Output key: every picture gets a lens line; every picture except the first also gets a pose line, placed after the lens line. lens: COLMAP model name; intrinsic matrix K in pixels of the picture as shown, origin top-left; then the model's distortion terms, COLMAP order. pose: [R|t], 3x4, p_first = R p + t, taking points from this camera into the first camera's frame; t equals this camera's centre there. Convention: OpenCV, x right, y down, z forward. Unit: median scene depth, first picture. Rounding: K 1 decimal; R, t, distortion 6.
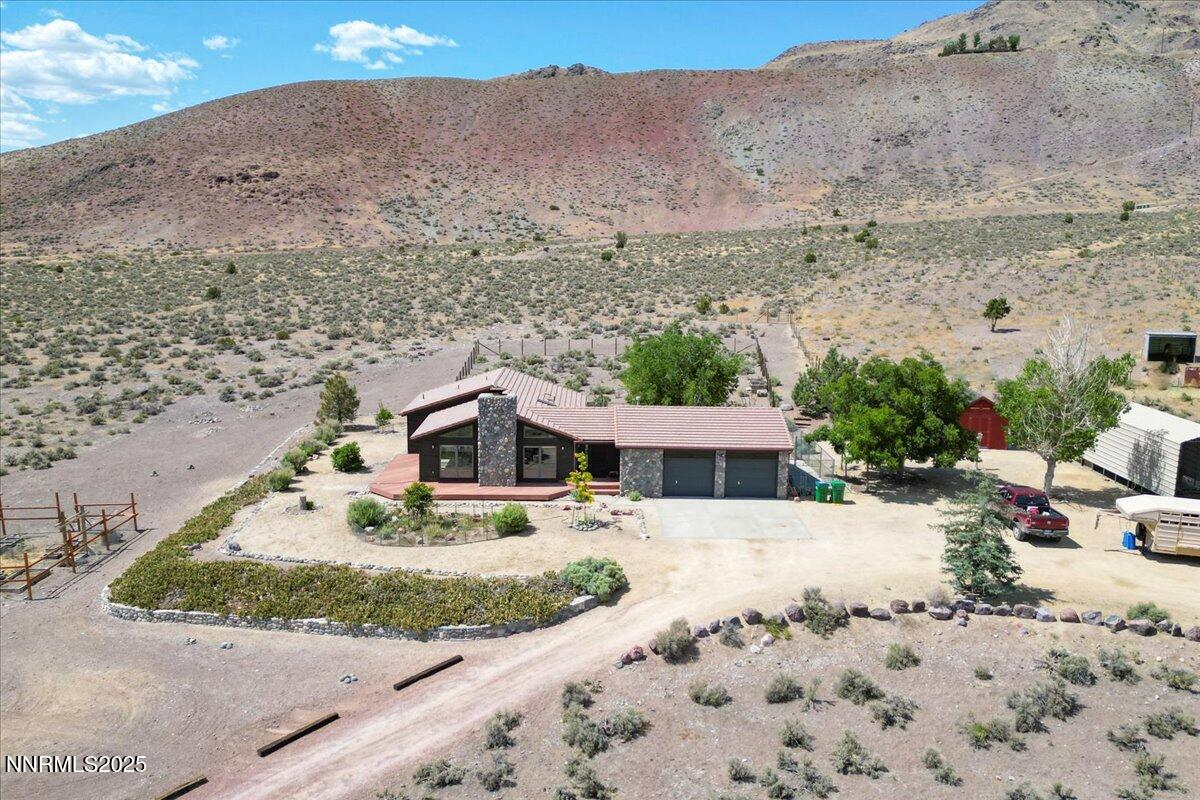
lens RADIAL K [[1008.7, 0, 600.0], [0, 1008.7, 400.0], [0, 0, 1]] dist [0.108279, -0.076671]
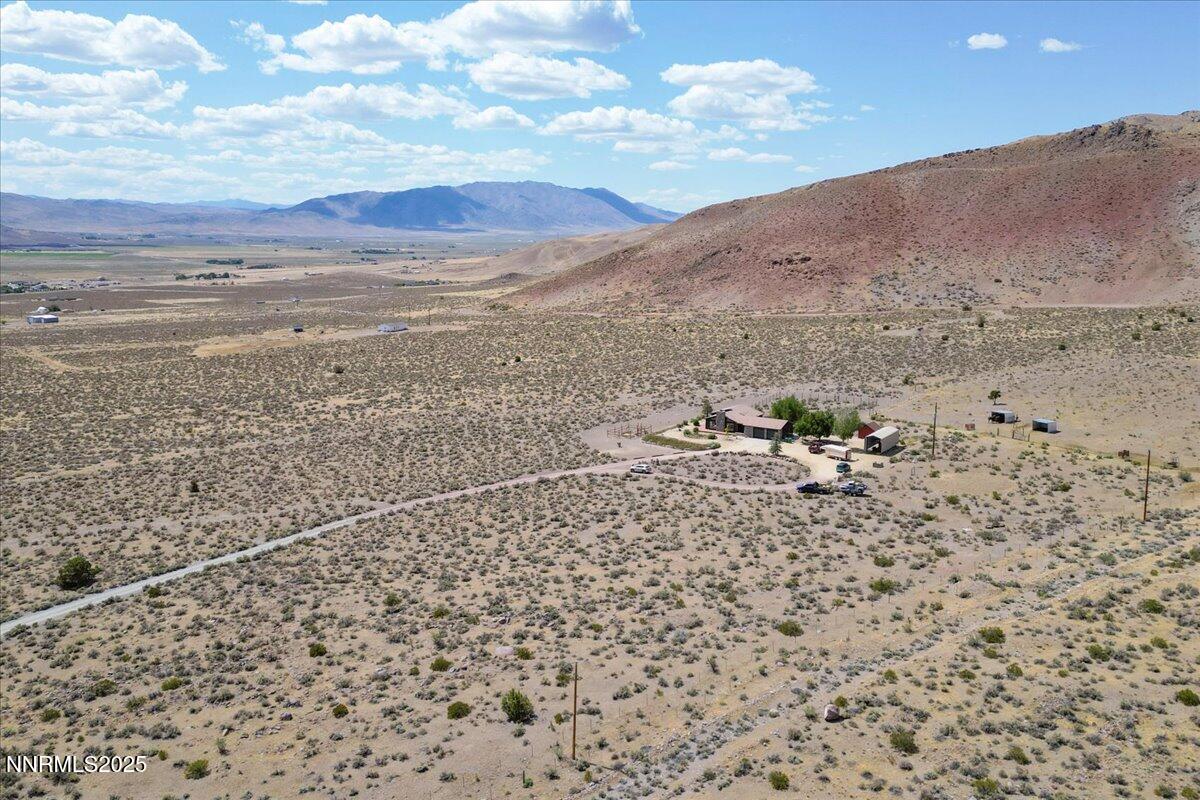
lens RADIAL K [[1008.7, 0, 600.0], [0, 1008.7, 400.0], [0, 0, 1]] dist [0.108279, -0.076671]
pose [[0.830645, 0.080391, -0.550968, 0.270327], [-0.081466, 0.996421, 0.022568, -0.015498], [0.550810, 0.026139, 0.834221, -0.427312]]
